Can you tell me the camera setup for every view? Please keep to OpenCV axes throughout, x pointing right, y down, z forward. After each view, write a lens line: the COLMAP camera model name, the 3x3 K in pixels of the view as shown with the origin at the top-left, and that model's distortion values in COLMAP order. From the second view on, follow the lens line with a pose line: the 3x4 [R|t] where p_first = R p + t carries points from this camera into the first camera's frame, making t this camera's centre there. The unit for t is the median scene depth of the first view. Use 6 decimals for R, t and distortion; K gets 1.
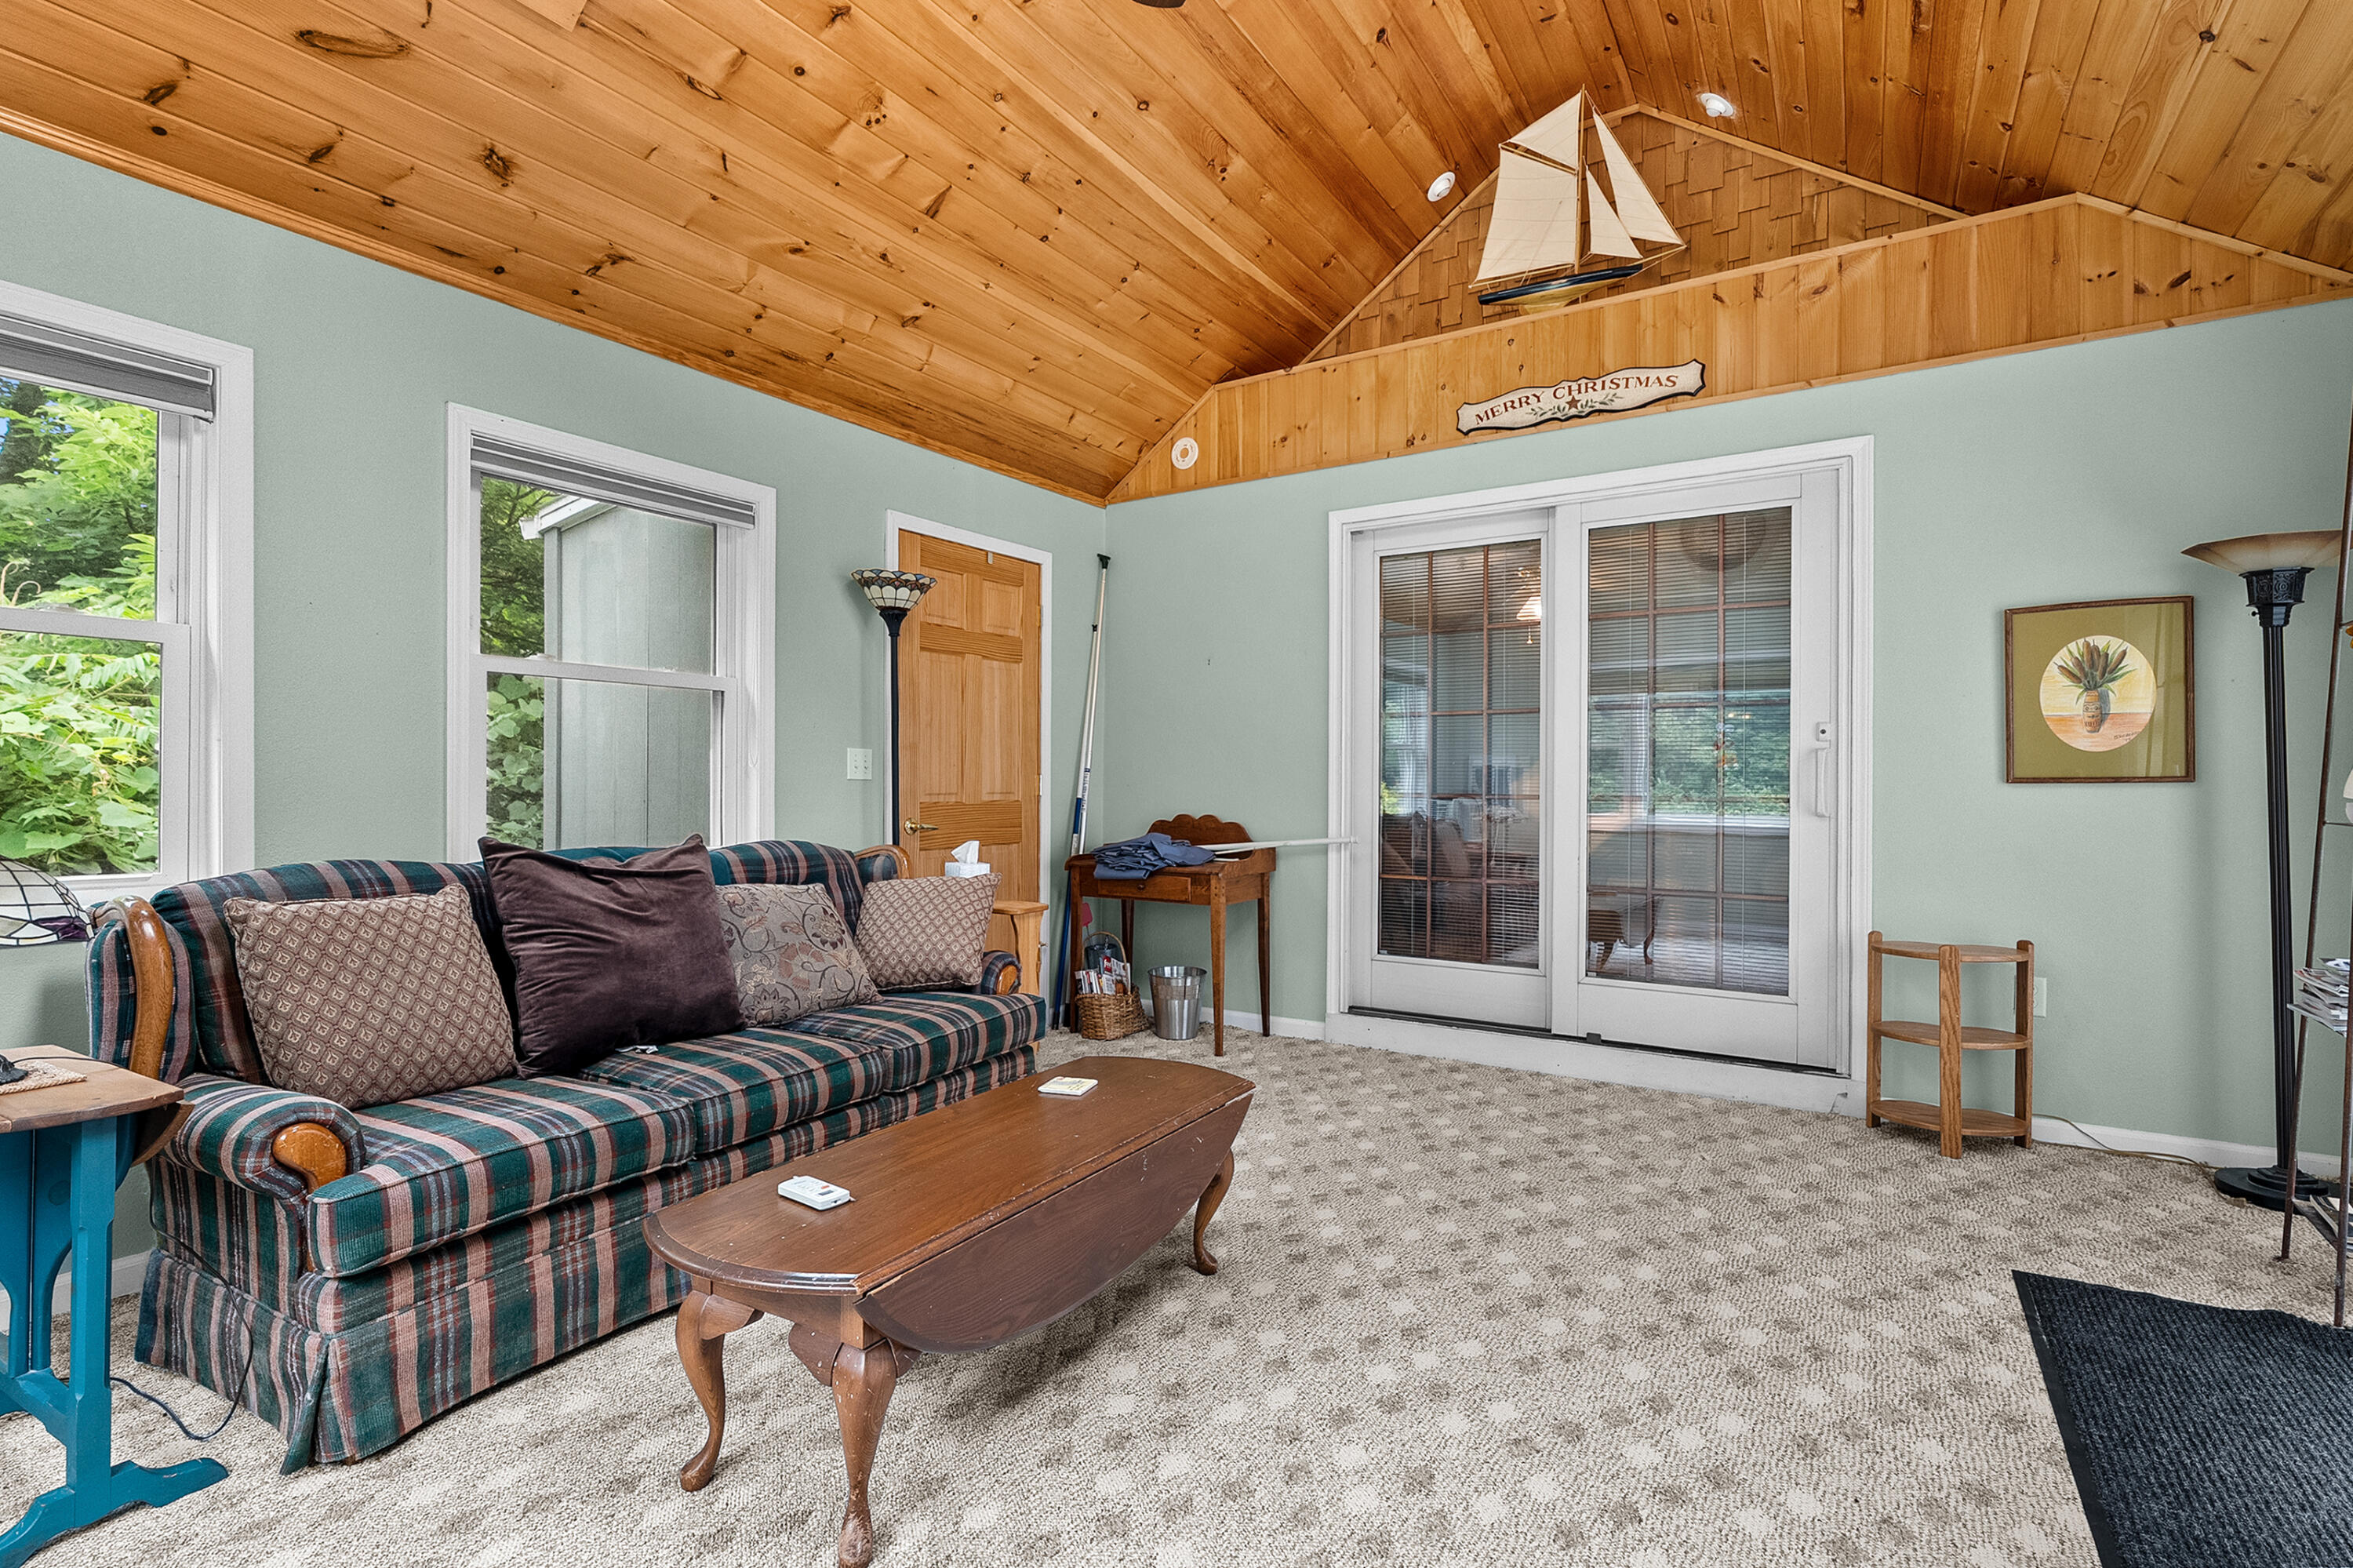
lens RADIAL K [[1089.0, 0, 1174.2], [0, 1089.0, 771.9], [0, 0, 1]] dist [-0.001604, 0.000033]
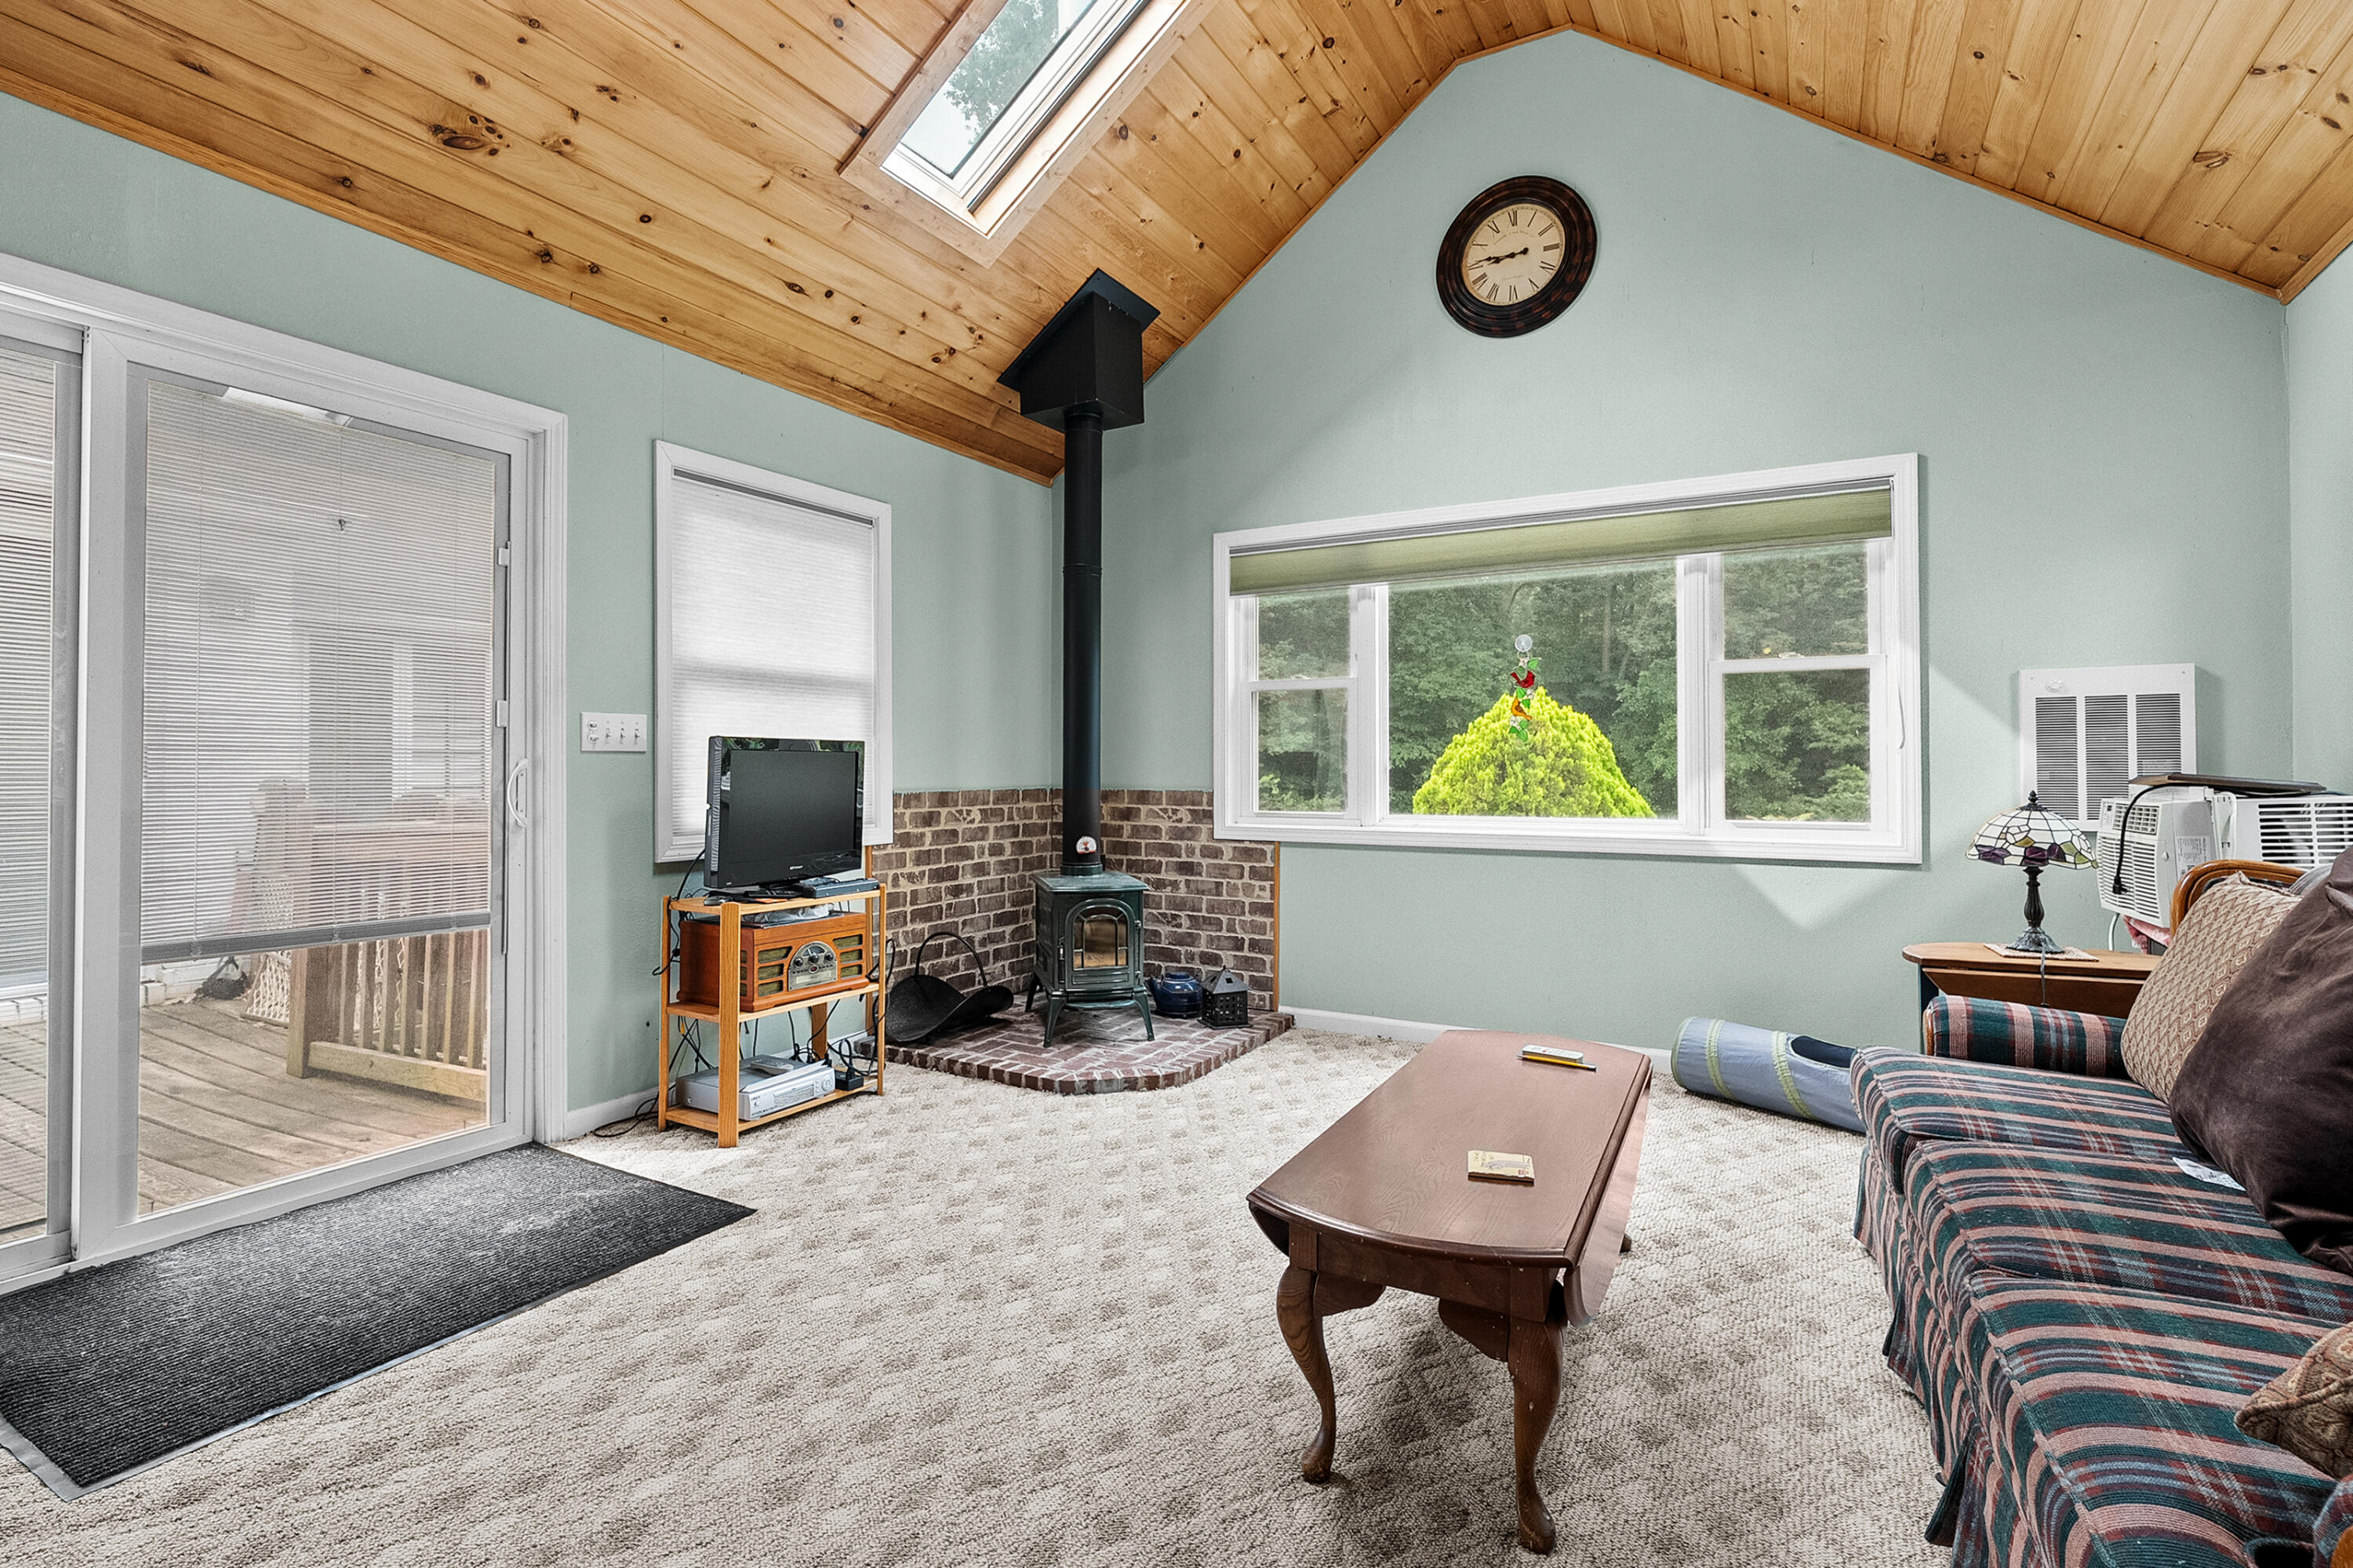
lens RADIAL K [[1089.0, 0, 1174.2], [0, 1089.0, 771.9], [0, 0, 1]] dist [-0.001604, 0.000033]
pose [[-0.998806, -0.002039, -0.048808, 0.180084], [-0.001521, 0.999942, -0.010635, 0.039819], [0.048827, -0.010548, -0.998752, 1.982812]]
